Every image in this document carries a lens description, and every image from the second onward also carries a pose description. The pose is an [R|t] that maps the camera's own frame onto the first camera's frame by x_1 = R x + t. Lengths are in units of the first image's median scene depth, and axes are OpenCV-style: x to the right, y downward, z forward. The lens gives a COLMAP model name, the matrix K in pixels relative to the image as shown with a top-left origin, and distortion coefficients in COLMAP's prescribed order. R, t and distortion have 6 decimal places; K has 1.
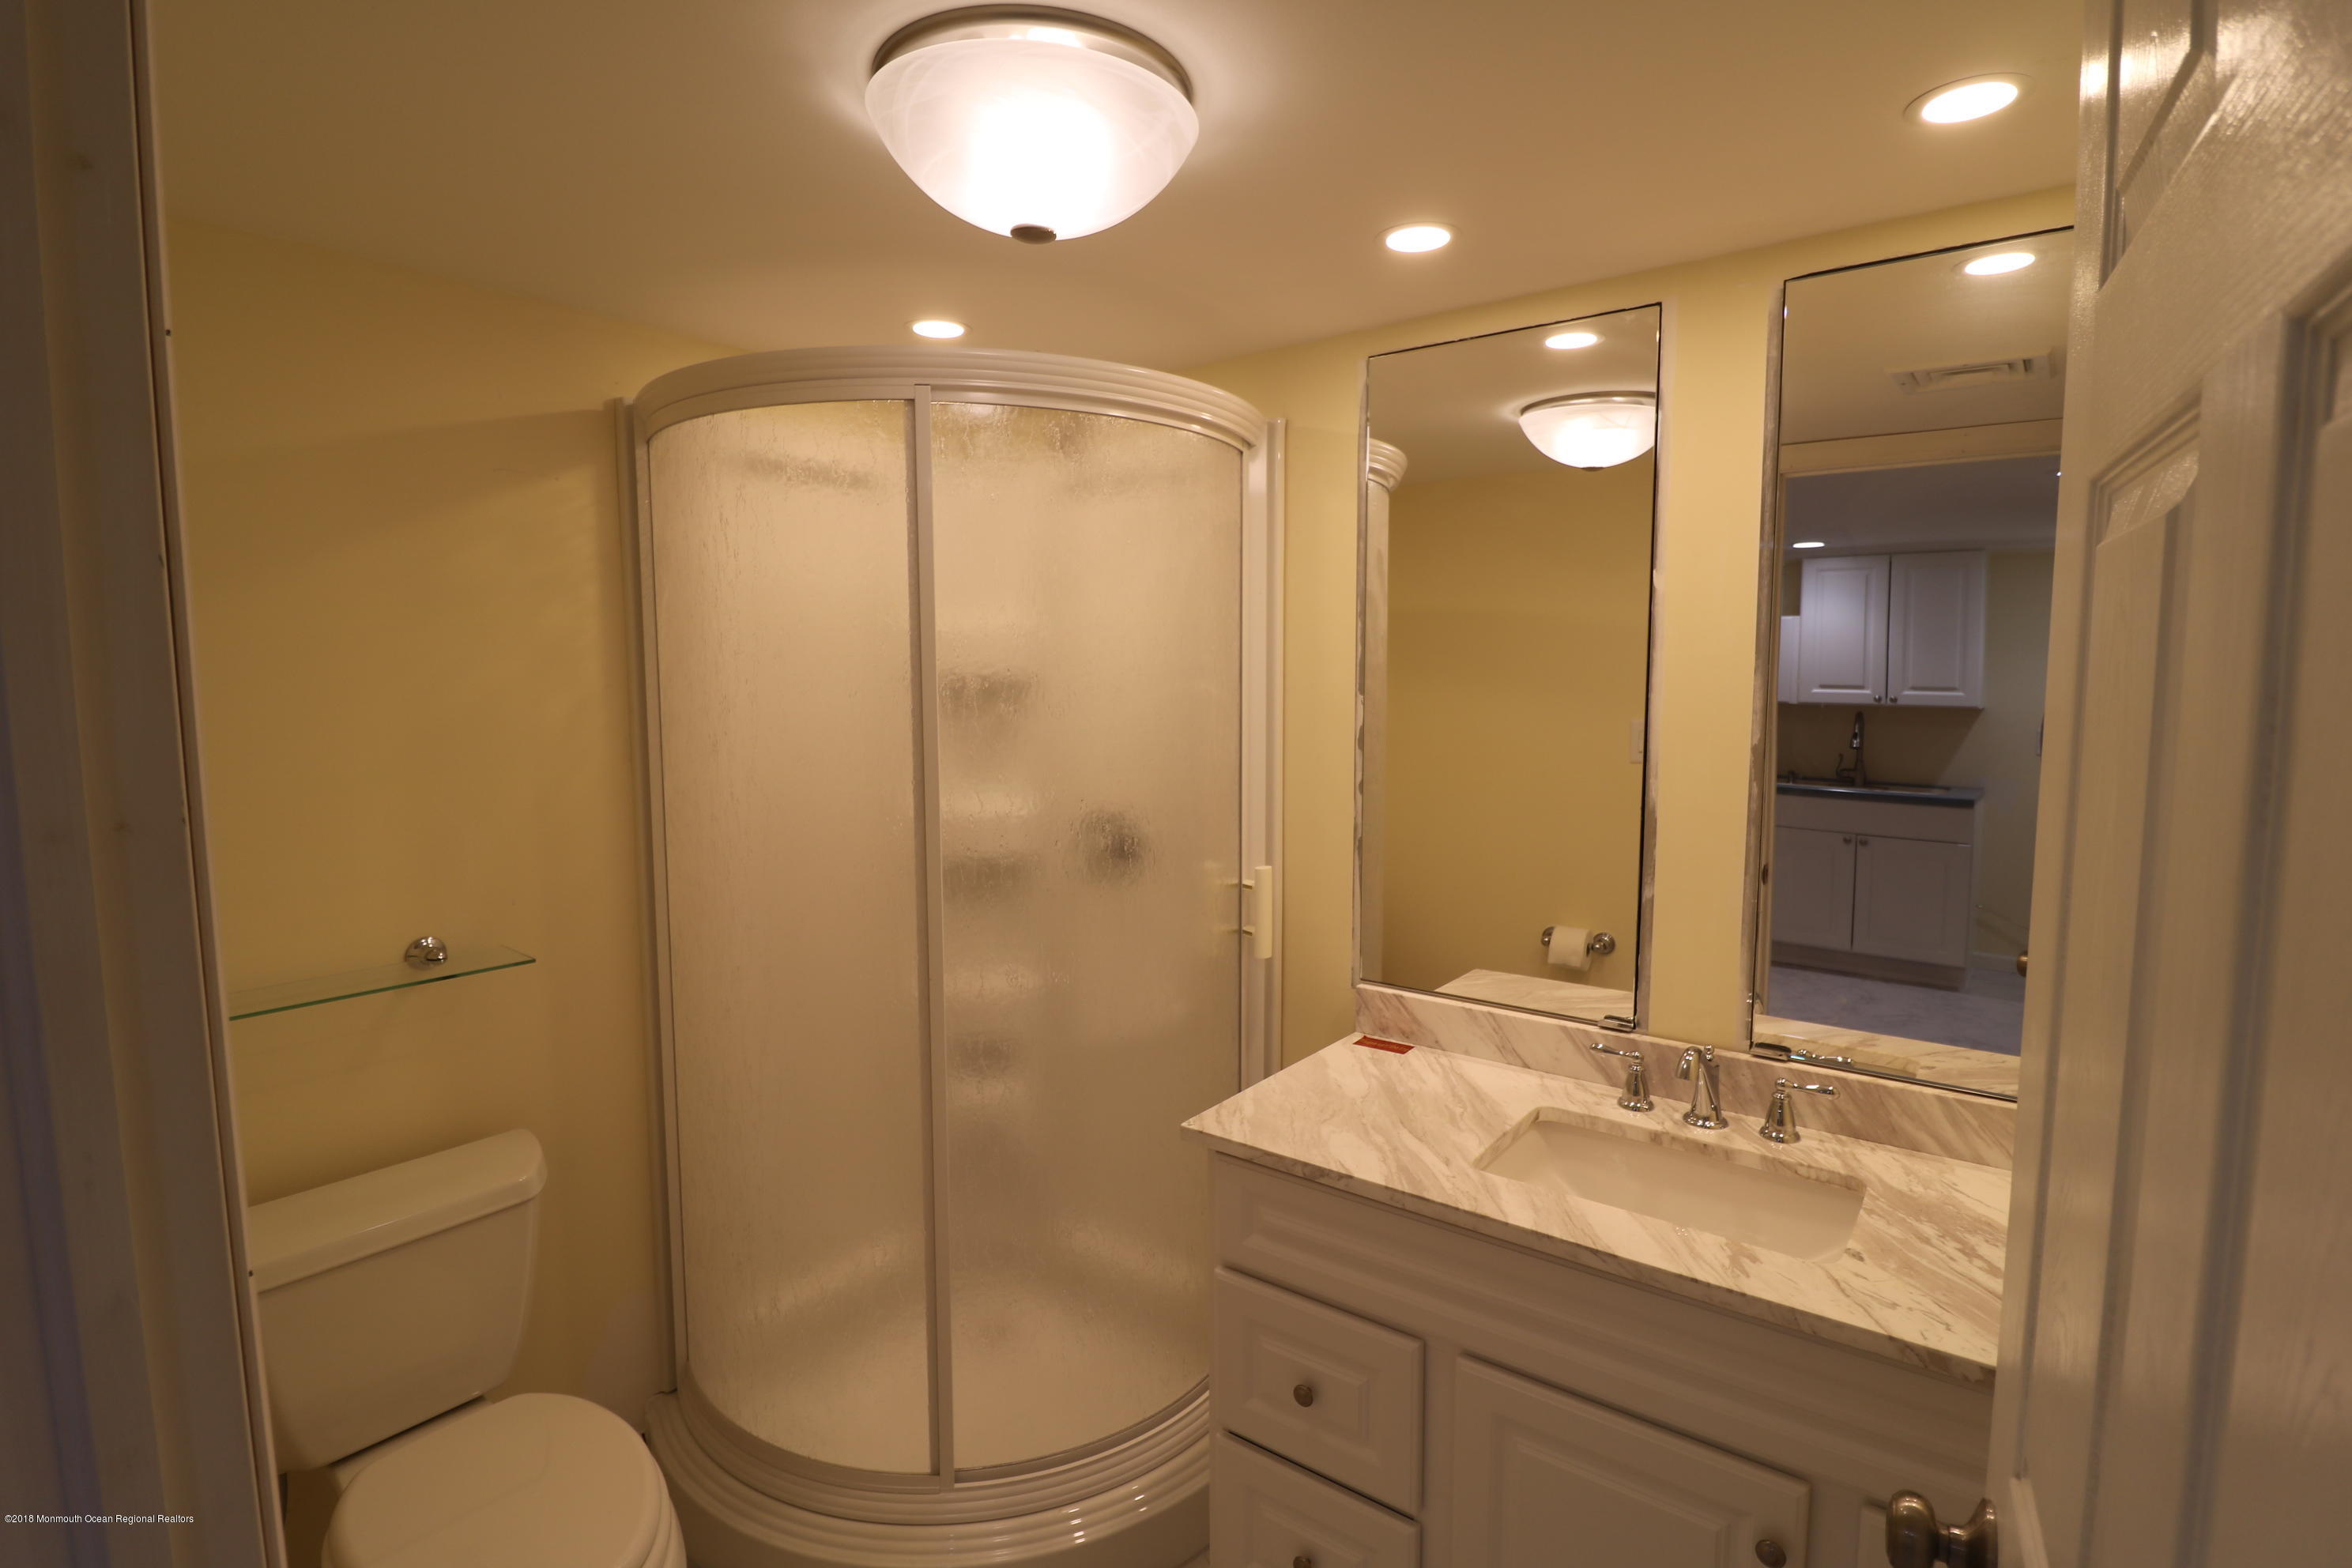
lens RADIAL K [[1161.6, 0, 1176.0], [0, 1161.6, 784.0], [0, 0, 1]] dist [-0.001016, -0.020806]
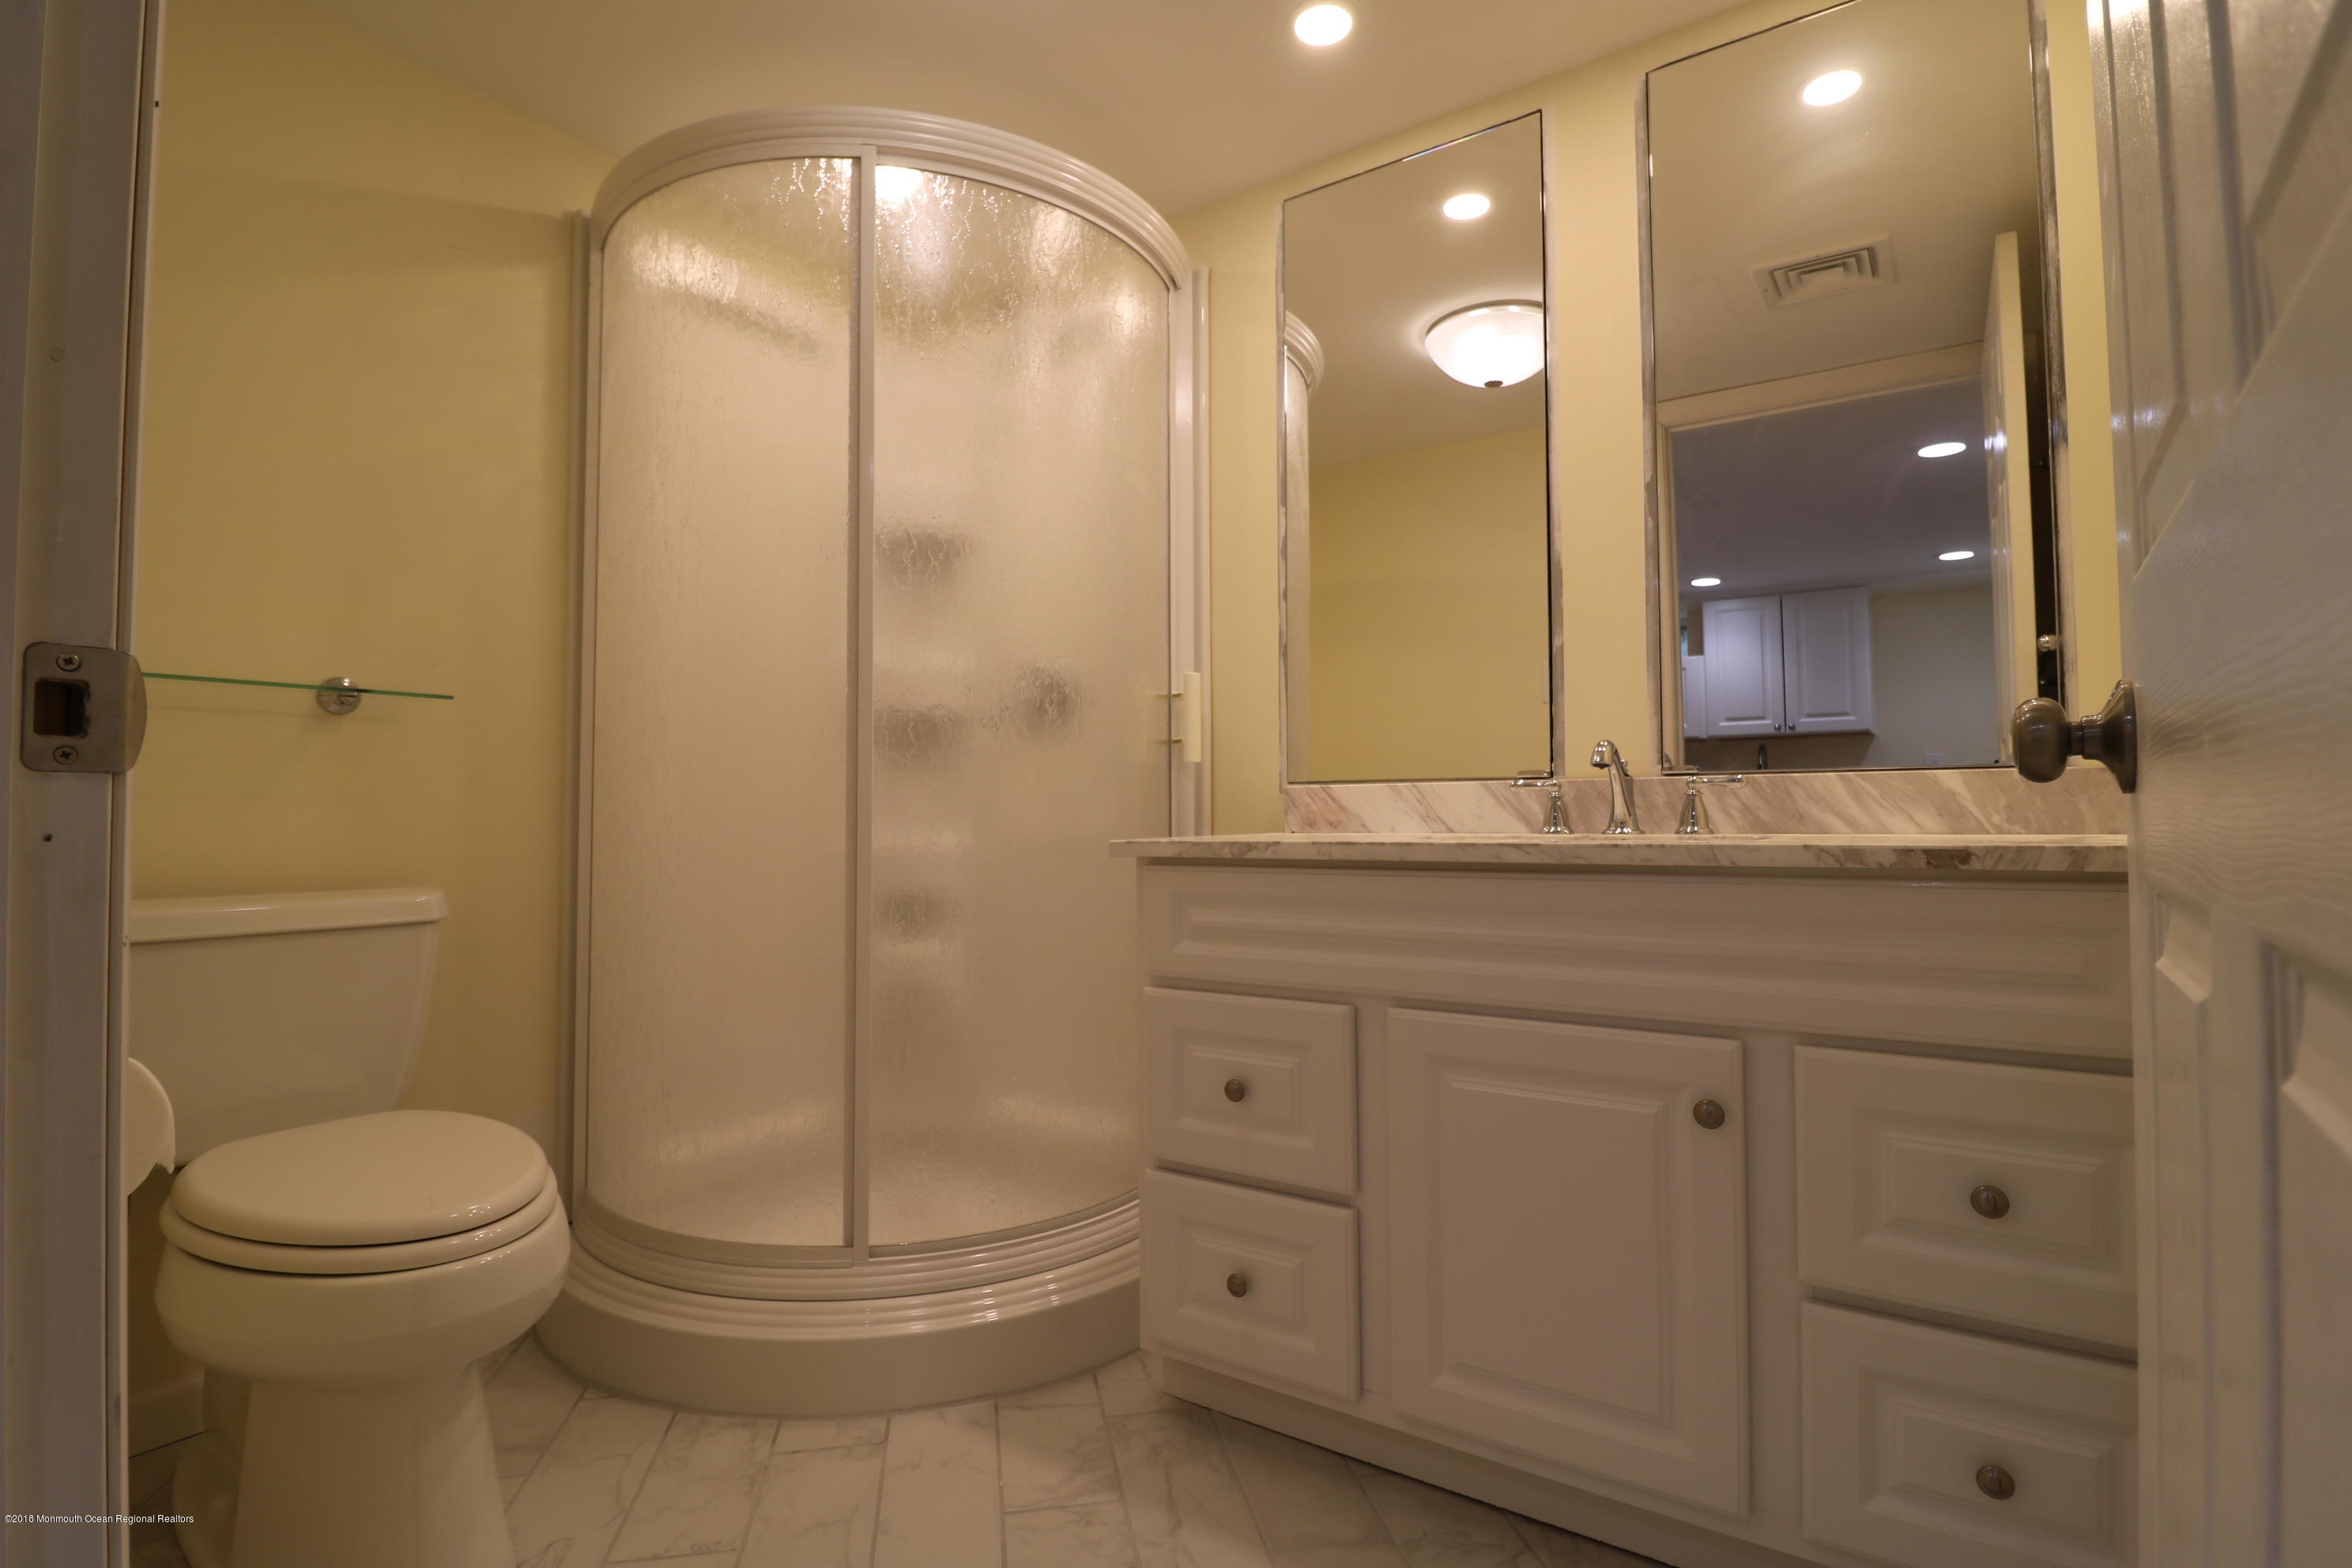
lens RADIAL K [[1147.5, 0, 1176.0], [0, 1147.5, 784.0], [0, 0, 1]] dist [-0.001258, -0.024985]
pose [[0.998515, 0.000386, 0.054468, 0.006871], [0.006710, 0.991487, -0.130033, 0.329324], [-0.054054, 0.130206, 0.990012, 0.012791]]
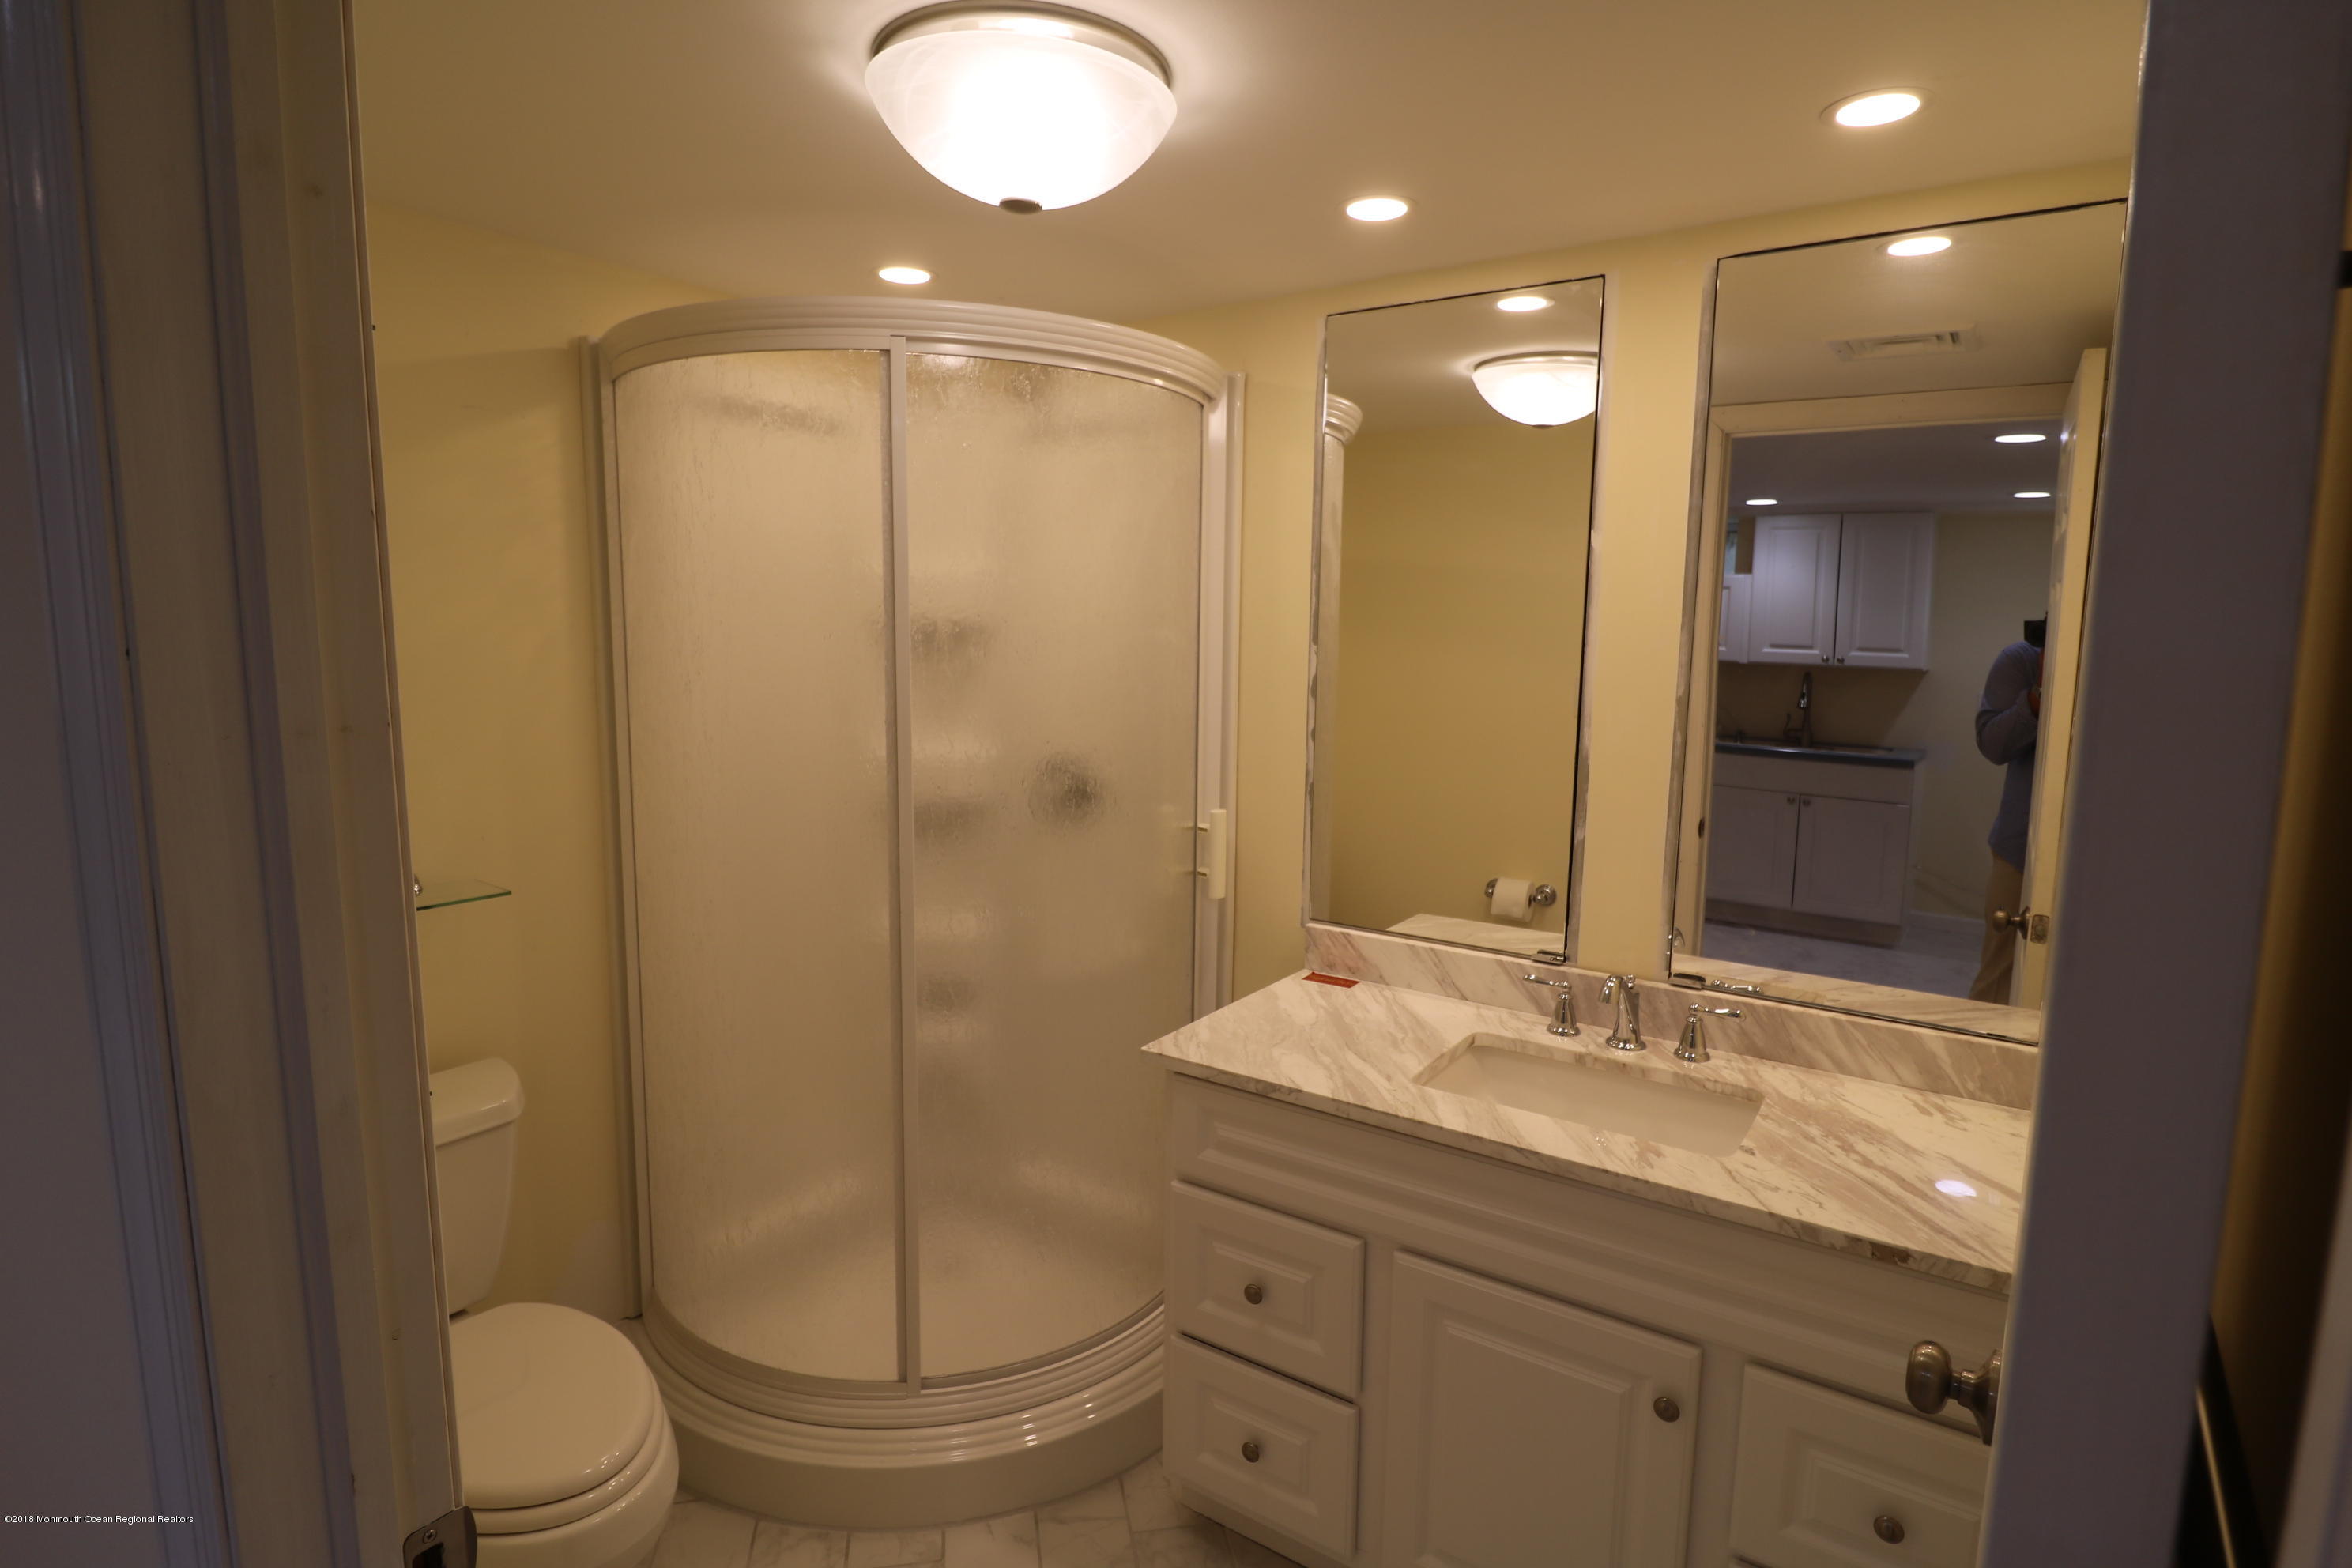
lens RADIAL K [[1233.4, 0, 1172.4], [0, 1233.4, 789.5], [0, 0, 1]] dist [0.001450, -0.029987]
pose [[0.998718, 0.009056, 0.049811, -0.022533], [-0.010995, 0.999187, 0.038792, 0.011501], [-0.049419, -0.039290, 0.998005, -0.103599]]
